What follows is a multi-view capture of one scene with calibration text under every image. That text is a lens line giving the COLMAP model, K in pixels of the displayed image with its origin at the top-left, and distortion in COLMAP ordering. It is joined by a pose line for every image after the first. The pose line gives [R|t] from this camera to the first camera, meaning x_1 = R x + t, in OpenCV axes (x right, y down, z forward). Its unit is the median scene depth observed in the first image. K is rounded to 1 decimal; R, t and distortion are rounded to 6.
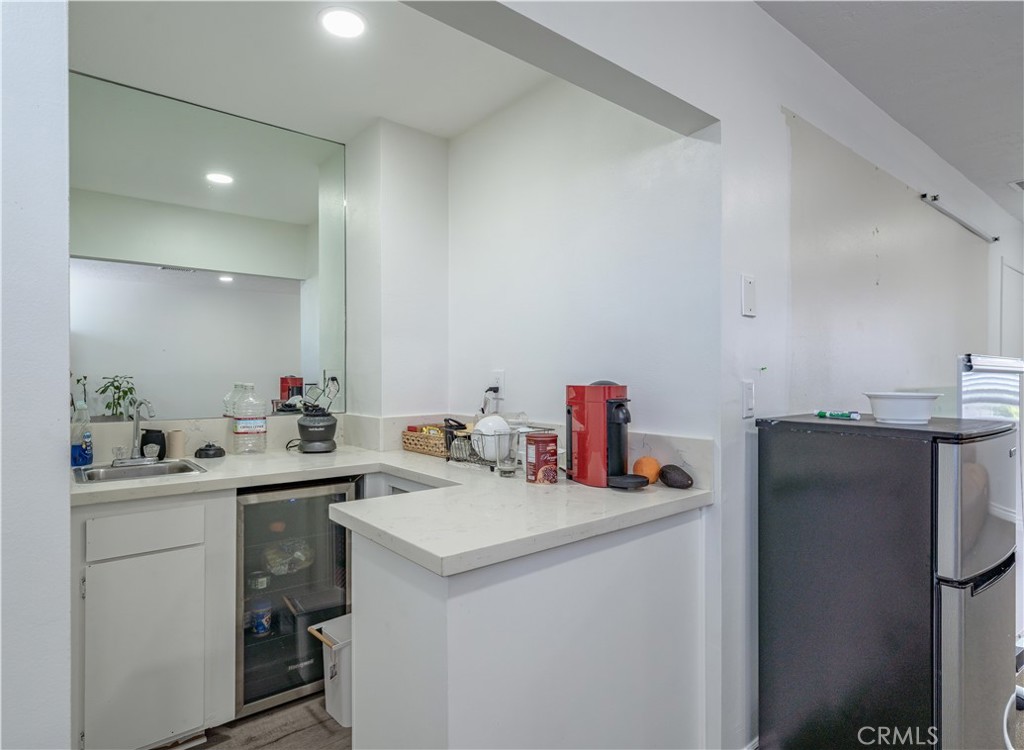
lens RADIAL K [[549.6, 0, 463.5], [0, 549.6, 380.3], [0, 0, 1]] dist [-0.000661, 0.000419]
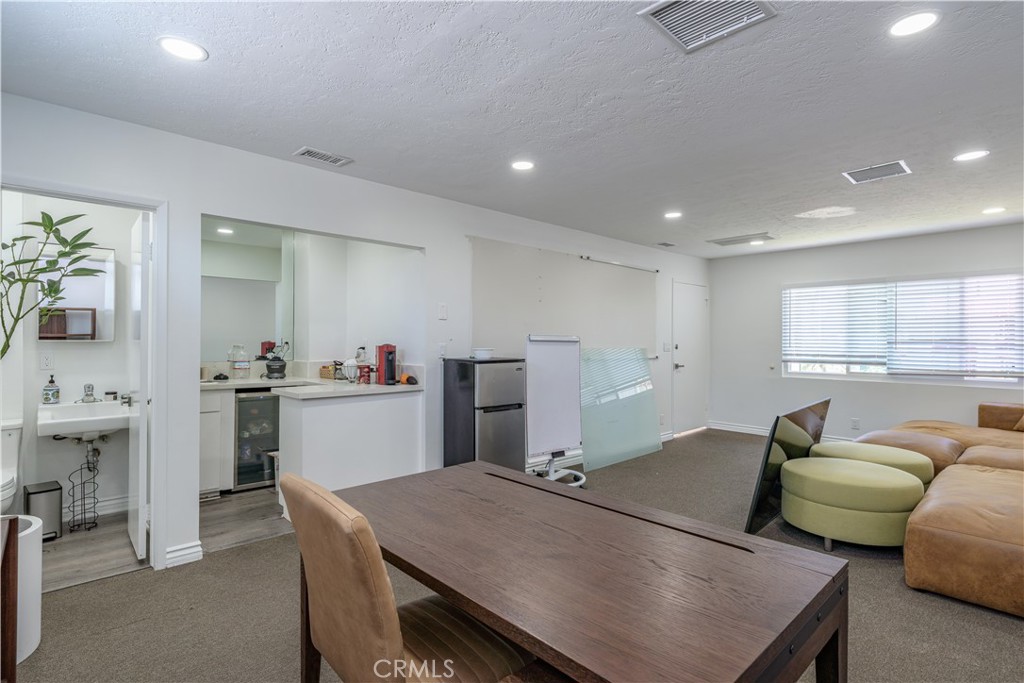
lens RADIAL K [[512.9, 0, 515.4], [0, 512.9, 338.7], [0, 0, 1]] dist [0.002598, 0.001700]
pose [[0.993032, 0.004122, 0.117773, 0.523050], [-0.002624, 0.999914, -0.012875, 0.005493], [-0.117816, 0.012476, 0.992957, -1.336959]]
